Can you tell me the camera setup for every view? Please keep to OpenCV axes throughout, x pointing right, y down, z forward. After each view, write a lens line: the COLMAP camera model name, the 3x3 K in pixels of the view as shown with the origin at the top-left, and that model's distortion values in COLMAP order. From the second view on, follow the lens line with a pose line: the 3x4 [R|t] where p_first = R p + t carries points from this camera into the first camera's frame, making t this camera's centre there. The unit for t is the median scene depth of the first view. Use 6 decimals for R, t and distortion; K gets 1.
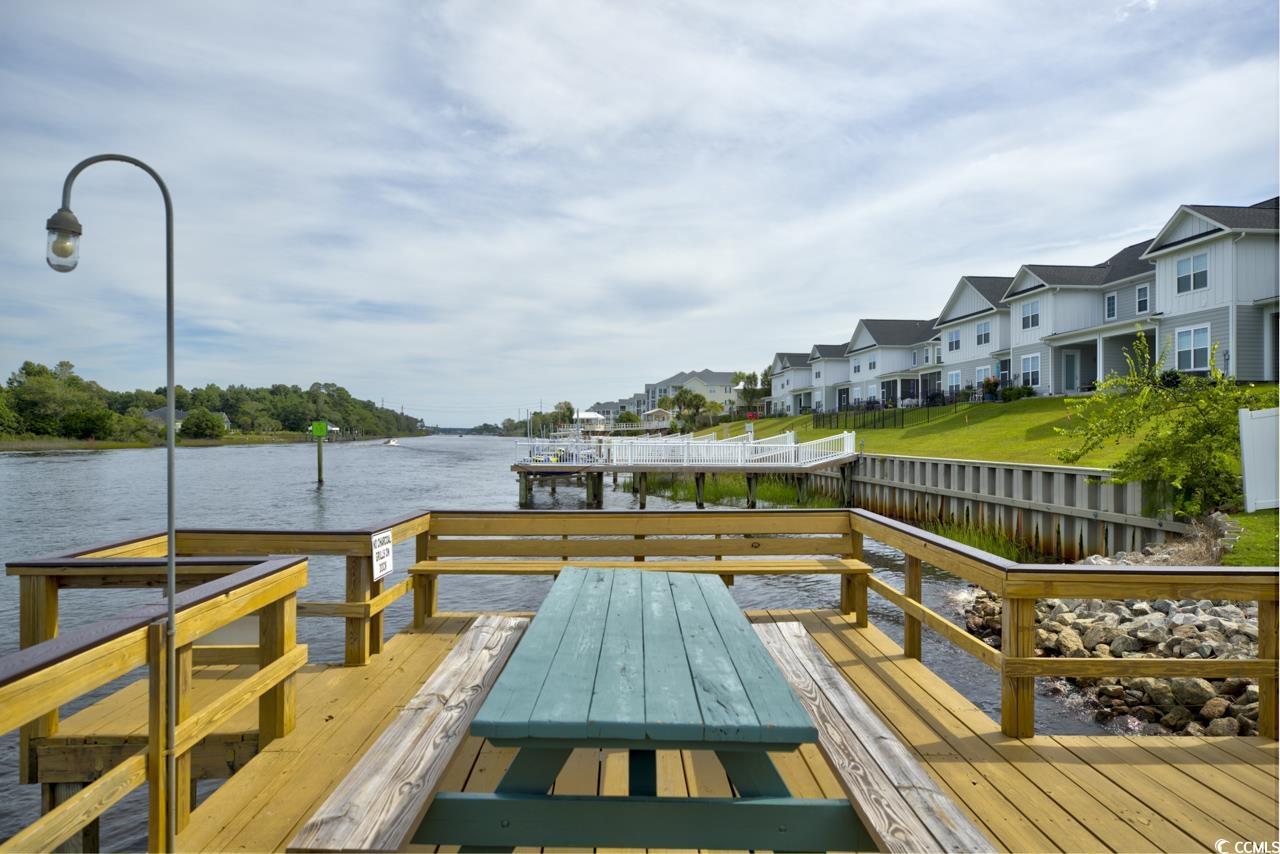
lens RADIAL K [[812.4, 0, 639.1], [0, 812.4, 428.6], [0, 0, 1]] dist [-0.040773, 0.006569]
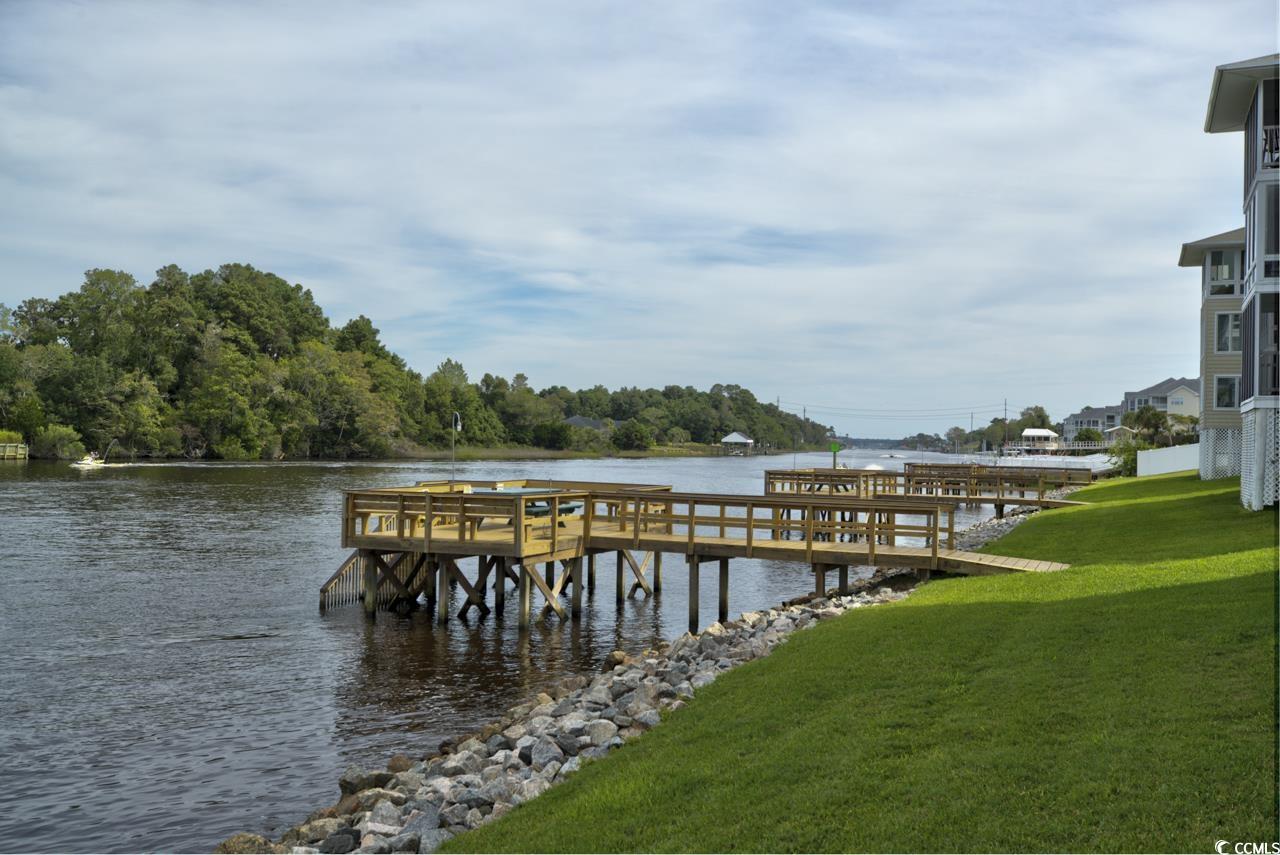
lens RADIAL K [[1292.3, 0, 640.2], [0, 1292.3, 427.7], [0, 0, 1]] dist [-0.011028, 0.000000]
pose [[0.921050, 0.010798, -0.389295, 0.043449], [-0.014440, 0.999875, -0.006431, -0.002571], [0.389177, 0.011545, 0.921090, -0.258300]]
